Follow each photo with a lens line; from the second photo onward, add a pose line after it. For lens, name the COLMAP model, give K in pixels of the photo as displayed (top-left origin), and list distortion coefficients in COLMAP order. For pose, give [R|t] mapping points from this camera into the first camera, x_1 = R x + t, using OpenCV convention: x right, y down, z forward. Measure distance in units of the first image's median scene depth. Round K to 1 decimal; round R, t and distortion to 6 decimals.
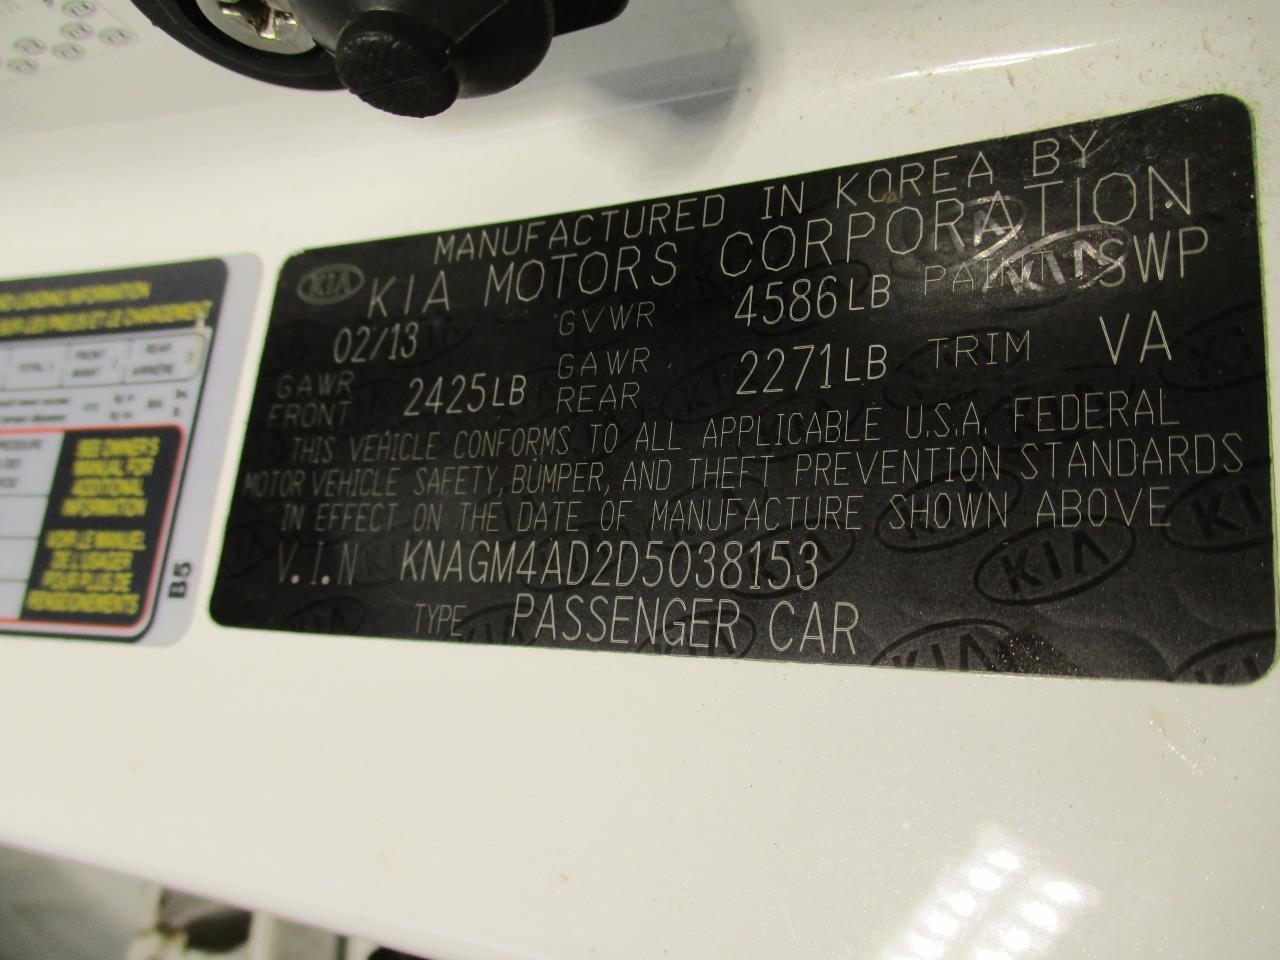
lens RADIAL K [[1105.4, 0, 640.0], [0, 1105.4, 480.0], [0, 0, 1]] dist [-0.003497, -0.005834]
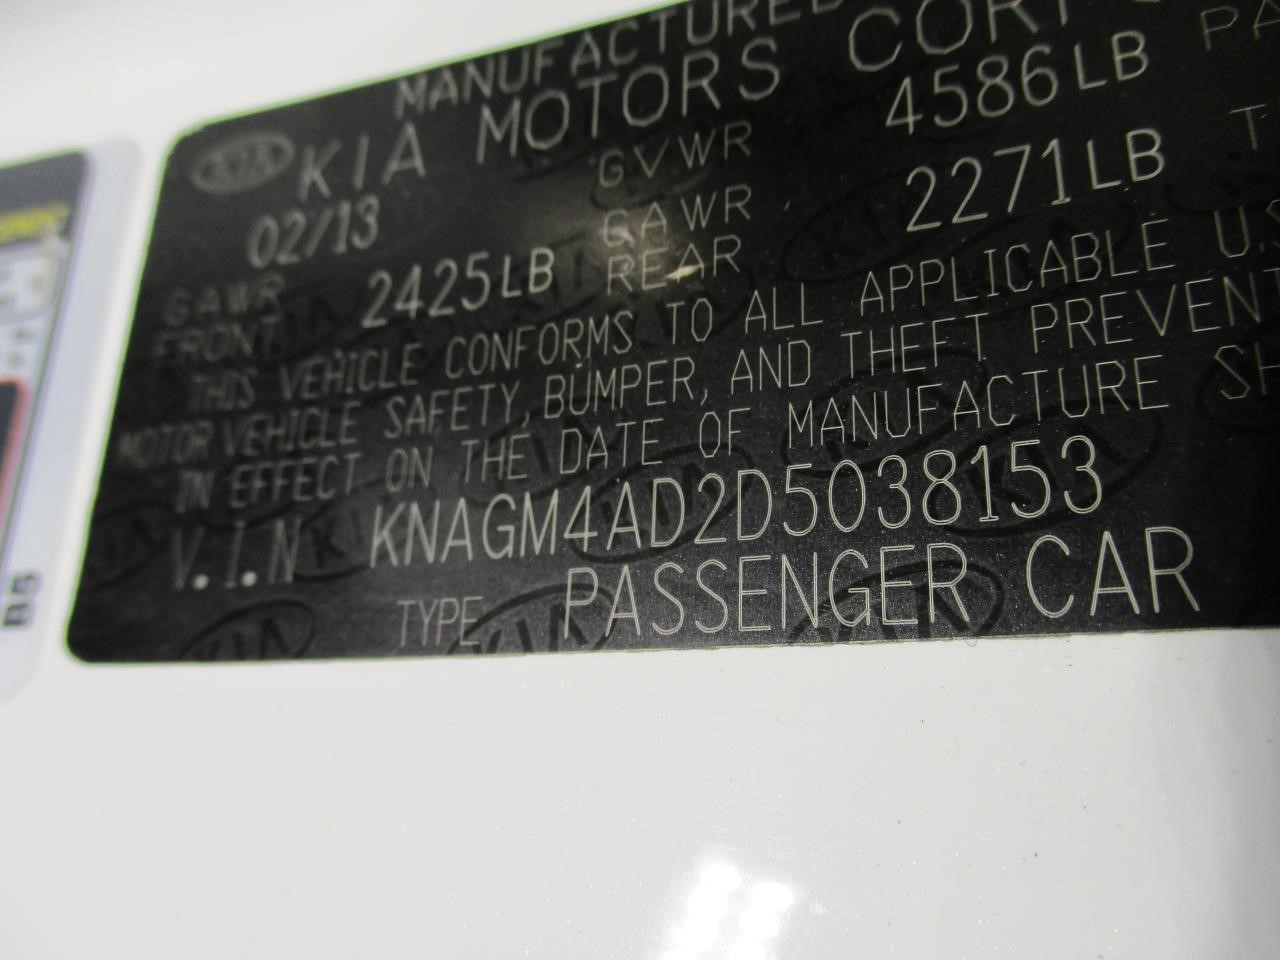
lens RADIAL K [[1105.4, 0, 640.0], [0, 1105.4, 480.0], [0, 0, 1]] dist [-0.003497, -0.005834]
pose [[0.995587, -0.044278, 0.082742, -0.116161], [0.049394, 0.996924, -0.060845, 0.089594], [-0.079794, 0.064663, 0.994712, 0.360457]]
